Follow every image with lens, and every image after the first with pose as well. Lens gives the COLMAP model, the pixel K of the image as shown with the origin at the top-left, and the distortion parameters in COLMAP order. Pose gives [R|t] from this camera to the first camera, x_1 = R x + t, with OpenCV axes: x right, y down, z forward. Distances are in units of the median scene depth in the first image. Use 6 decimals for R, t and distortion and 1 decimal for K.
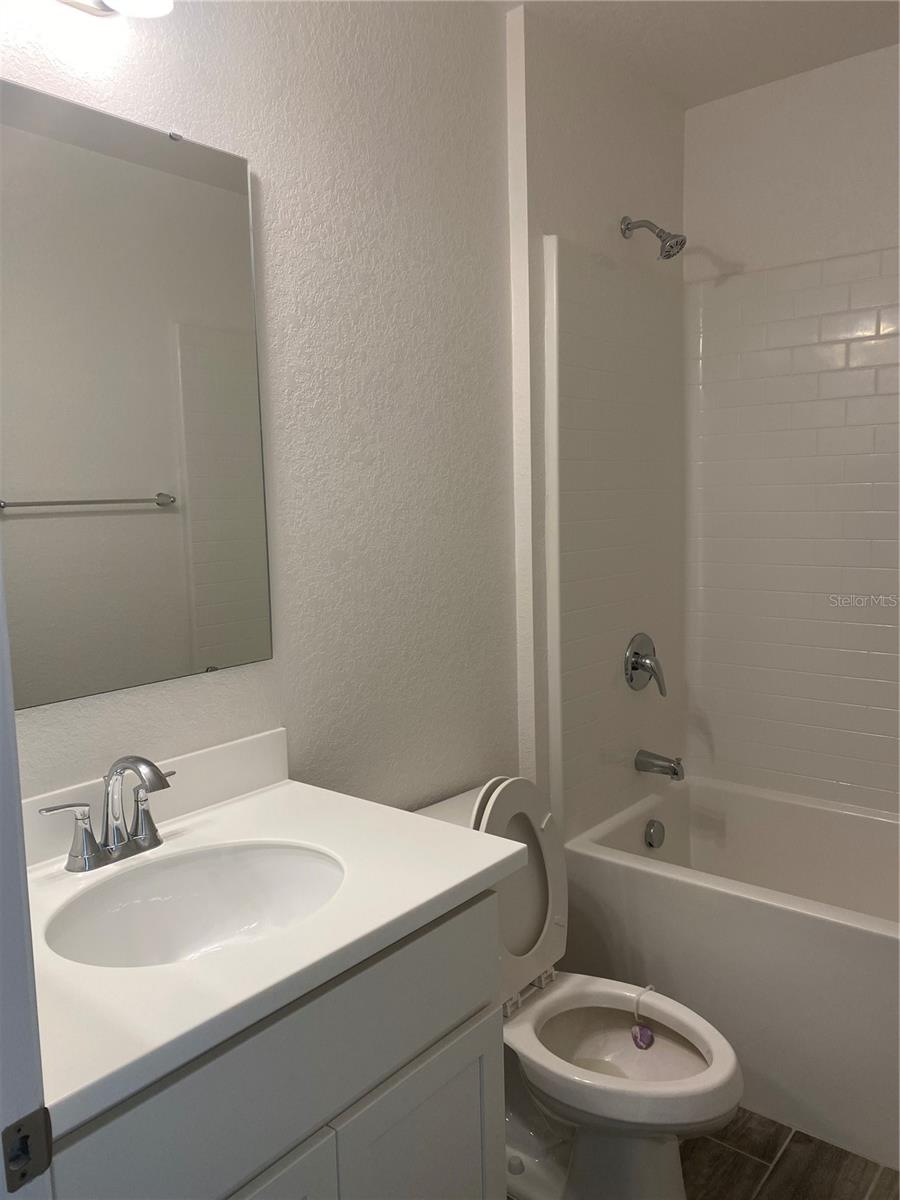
lens RADIAL K [[919.0, 0, 455.6], [0, 919.0, 597.7], [0, 0, 1]] dist [0.036449, -0.031069]
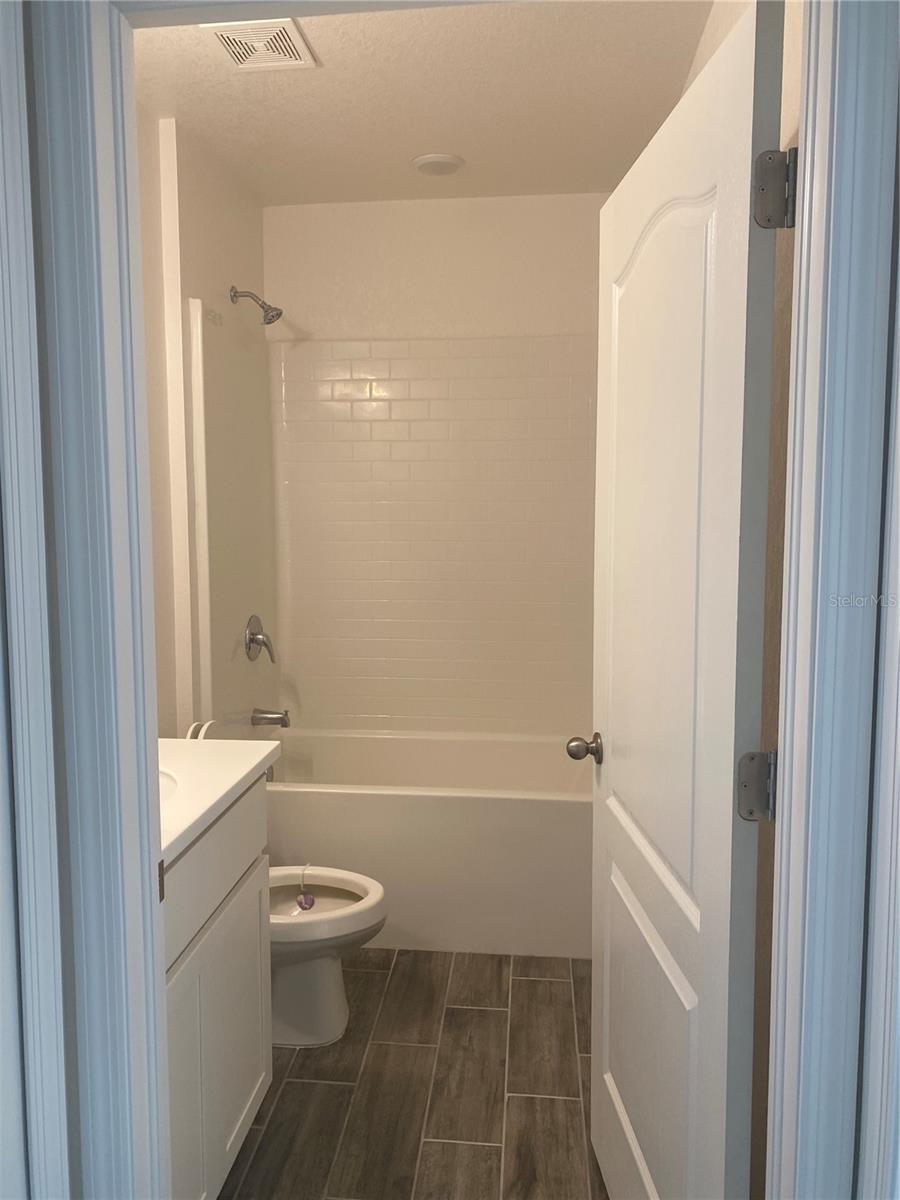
lens RADIAL K [[919.0, 0, 443.4], [0, 919.0, 598.5], [0, 0, 1]] dist [0.036449, -0.031069]
pose [[0.834203, -0.032637, 0.550491, -0.294599], [0.042711, 0.999072, -0.005490, 0.036178], [-0.549802, 0.028092, 0.834823, -0.210276]]
